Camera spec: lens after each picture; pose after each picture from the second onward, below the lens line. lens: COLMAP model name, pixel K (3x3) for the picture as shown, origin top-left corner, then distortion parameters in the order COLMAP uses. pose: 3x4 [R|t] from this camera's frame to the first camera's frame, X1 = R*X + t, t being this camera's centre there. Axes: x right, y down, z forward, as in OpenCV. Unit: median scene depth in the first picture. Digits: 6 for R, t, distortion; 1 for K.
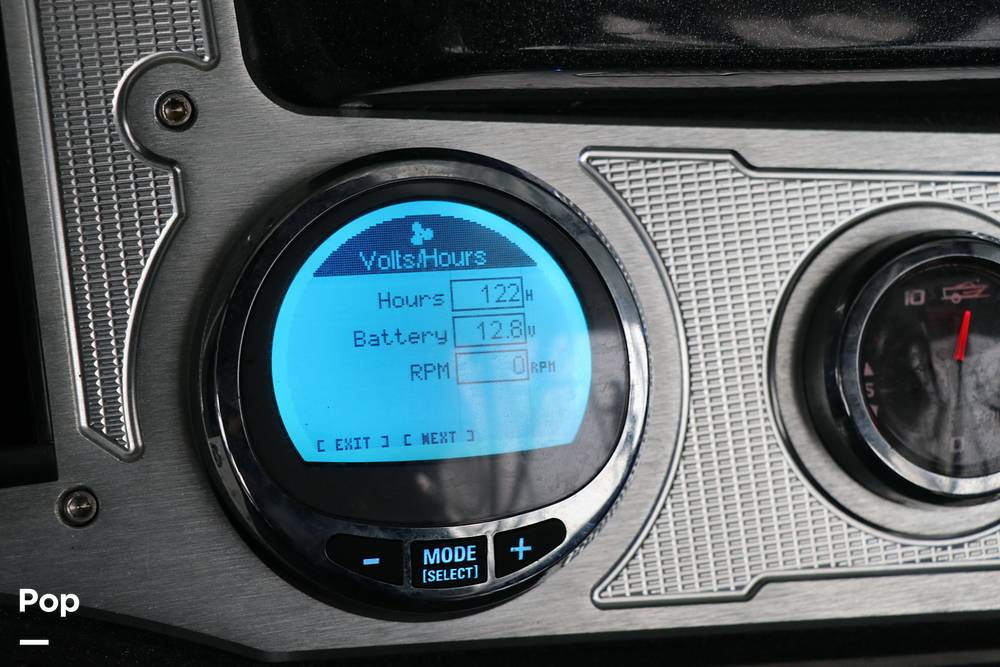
lens RADIAL K [[2377.0, 0, 500.0], [0, 2377.0, 333.5], [0, 0, 1]] dist [0.115384, 0.589651]
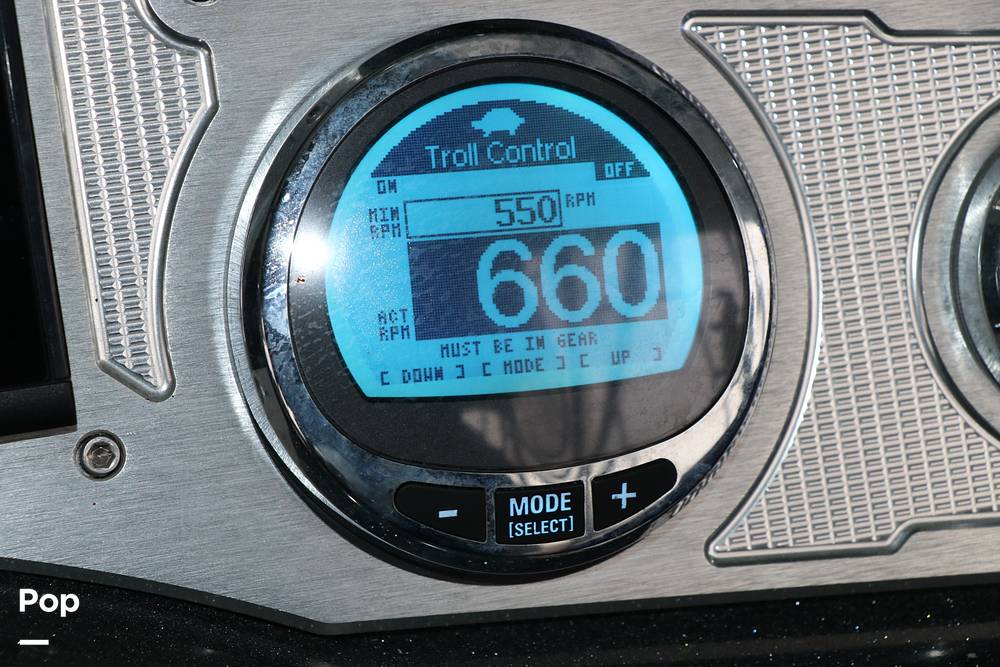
lens RADIAL K [[3284.5, 0, 500.0], [0, 3284.5, 333.5], [0, 0, 1]] dist [0.234983, 1.363711]
pose [[0.999810, -0.019319, -0.002699, -0.029383], [0.019407, 0.999096, 0.037825, -0.011153], [0.001966, -0.037870, 0.999281, -0.153519]]
